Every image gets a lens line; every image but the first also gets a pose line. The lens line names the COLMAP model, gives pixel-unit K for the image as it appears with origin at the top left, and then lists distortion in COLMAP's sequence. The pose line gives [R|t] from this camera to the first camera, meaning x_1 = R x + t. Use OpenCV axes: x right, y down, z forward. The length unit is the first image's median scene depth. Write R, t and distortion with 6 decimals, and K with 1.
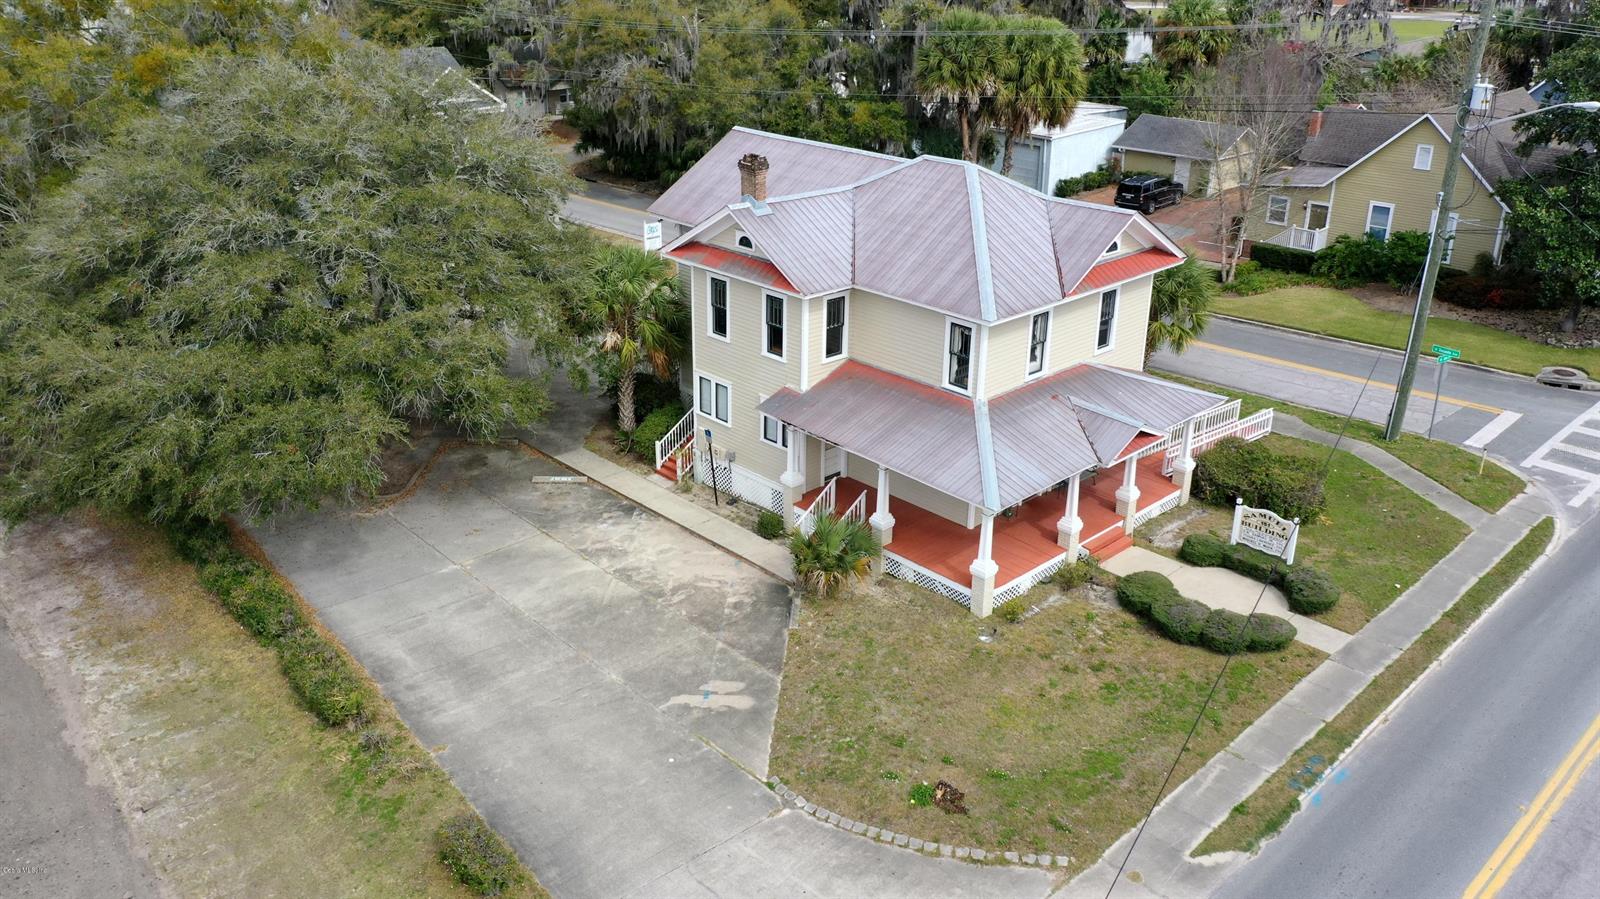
lens RADIAL K [[1280.8, 0, 802.3], [0, 1280.8, 451.9], [0, 0, 1]] dist [-0.007812, 0.004824]
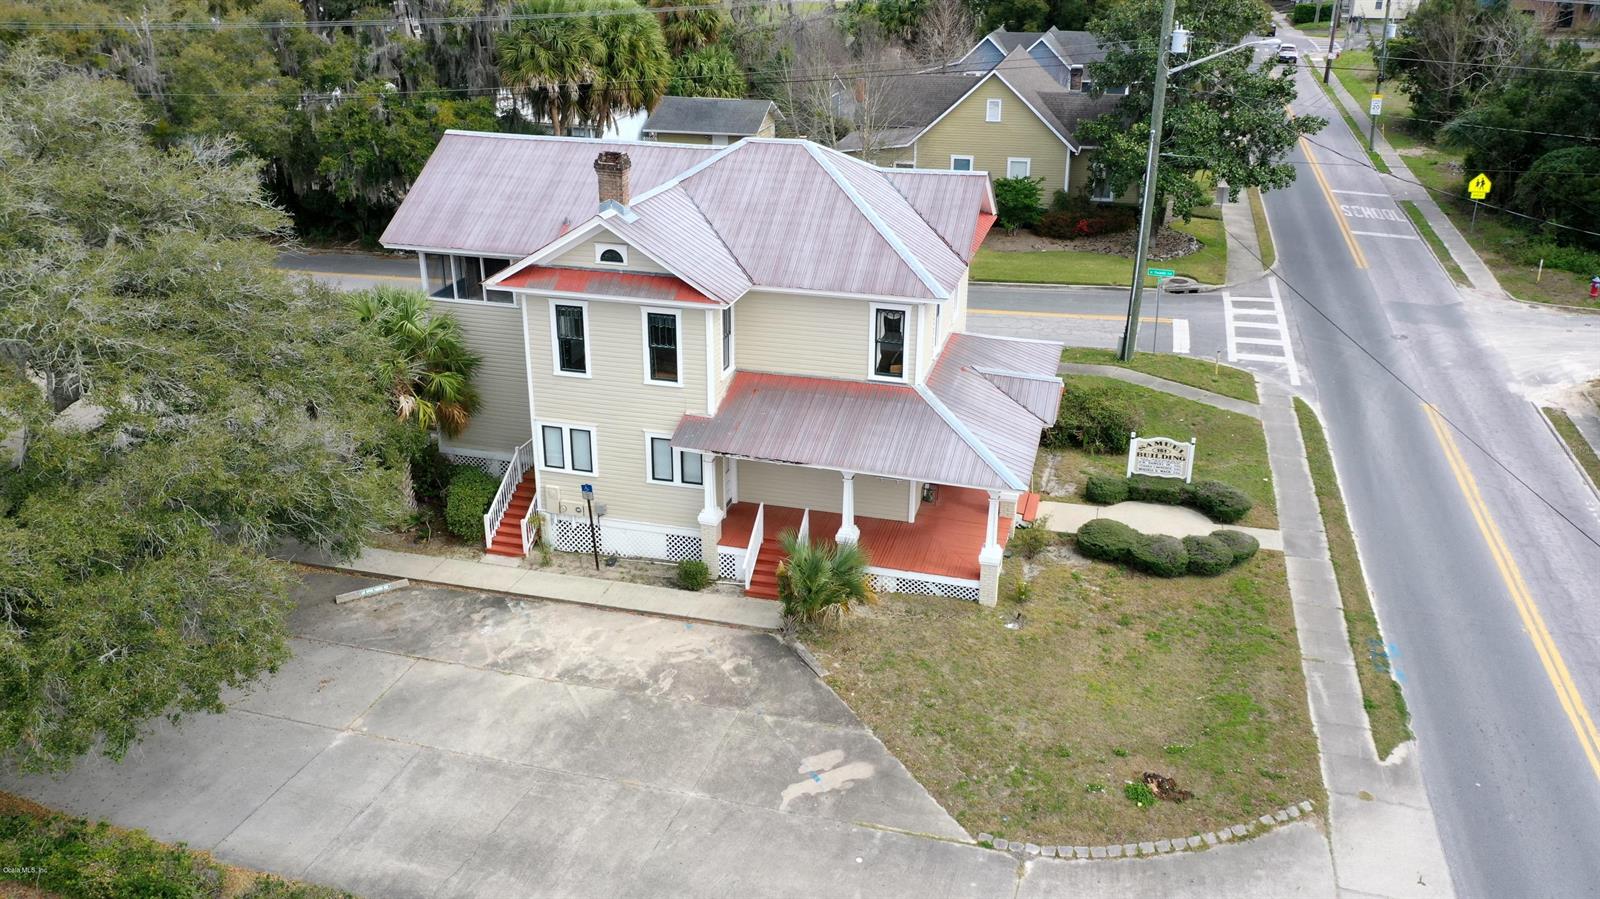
lens RADIAL K [[1280.8, 0, 804.5], [0, 1280.8, 444.7], [0, 0, 1]] dist [-0.007812, 0.004824]
pose [[0.847064, -0.203966, 0.490796, -0.383656], [0.205777, 0.977270, 0.050986, -0.059721], [-0.490040, 0.057806, 0.869781, 0.211692]]
